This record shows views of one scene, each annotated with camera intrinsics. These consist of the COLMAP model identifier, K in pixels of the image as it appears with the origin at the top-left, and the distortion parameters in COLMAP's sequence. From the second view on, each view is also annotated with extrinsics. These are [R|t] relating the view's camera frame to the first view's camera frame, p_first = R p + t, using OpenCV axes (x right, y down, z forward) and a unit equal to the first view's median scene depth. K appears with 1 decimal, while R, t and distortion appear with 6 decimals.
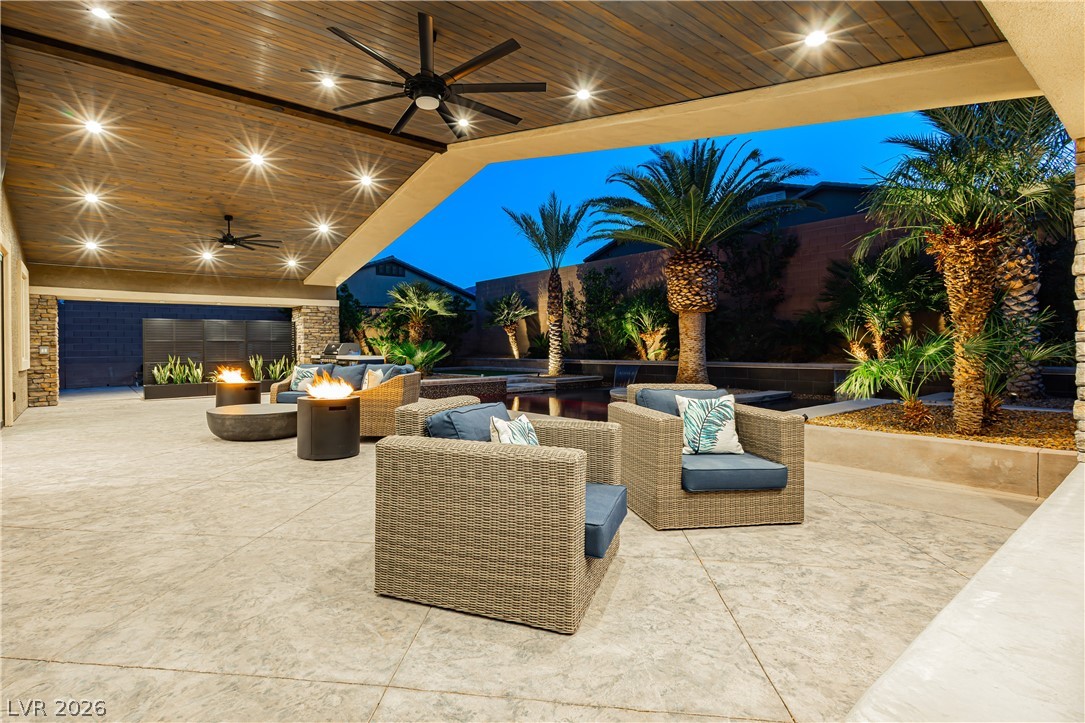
lens RADIAL K [[519.4, 0, 509.3], [0, 519.4, 346.8], [0, 0, 1]] dist [0.012092, -0.002480]
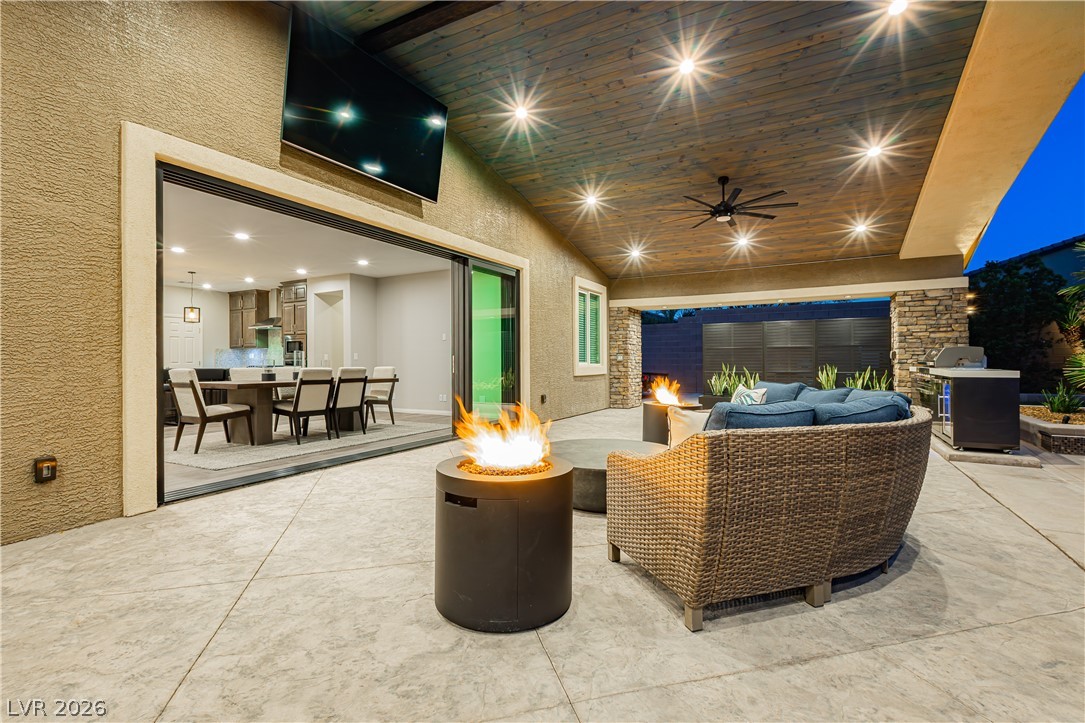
lens RADIAL K [[510.0, 0, 556.2], [0, 510.0, 353.7], [0, 0, 1]] dist [0.008638, -0.001416]
pose [[0.392760, -0.005103, -0.919627, 0.039973], [-0.000745, 0.999983, -0.005867, 0.004218], [0.919641, 0.002989, 0.392749, 0.371788]]
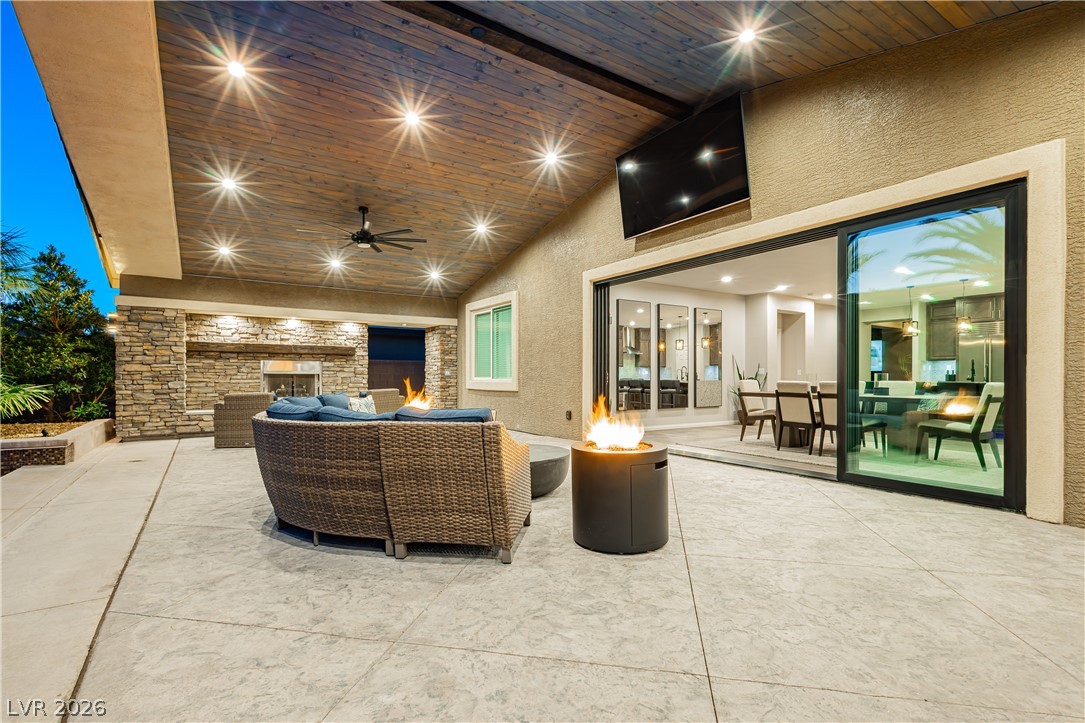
lens RADIAL K [[510.0, 0, 540.4], [0, 510.0, 376.7], [0, 0, 1]] dist [0.008638, -0.001416]
pose [[-0.994777, 0.011118, 0.101462, -0.308848], [0.011265, 0.999936, 0.000881, 0.007437], [-0.101445, 0.002020, -0.994839, 0.898062]]
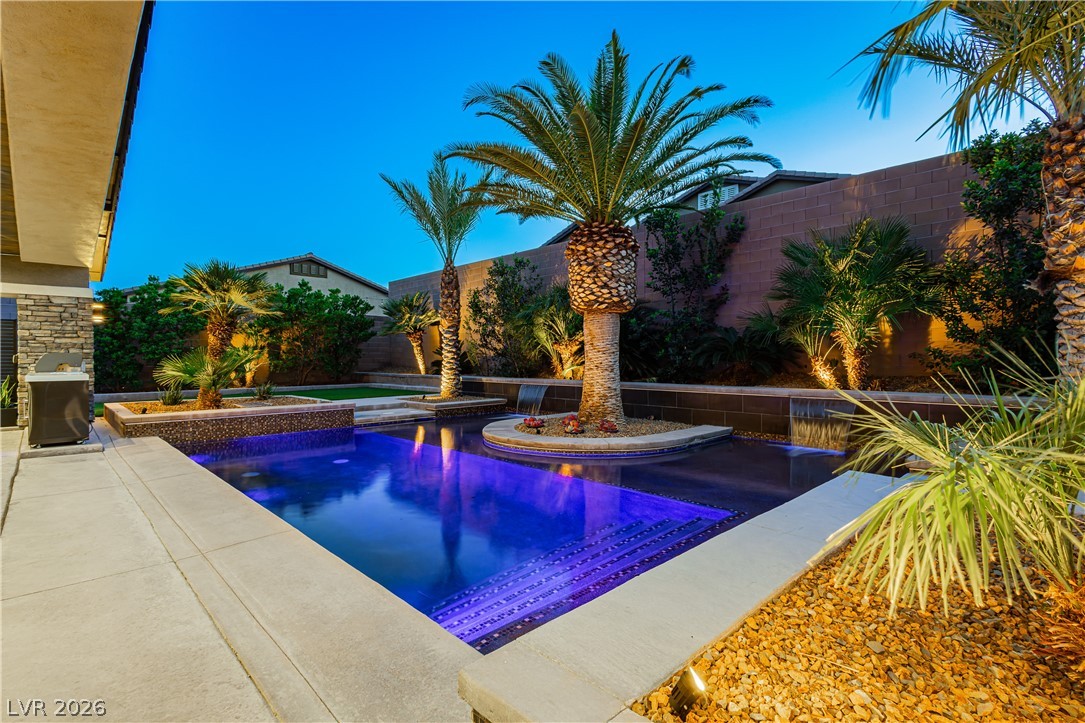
lens RADIAL K [[510.0, 0, 539.1], [0, 510.0, 359.3], [0, 0, 1]] dist [0.008638, -0.001416]
pose [[0.995066, 0.006951, 0.098973, 0.204140], [-0.006943, 0.999976, -0.000426, -0.003244], [-0.098973, -0.000263, 0.995090, 0.327997]]
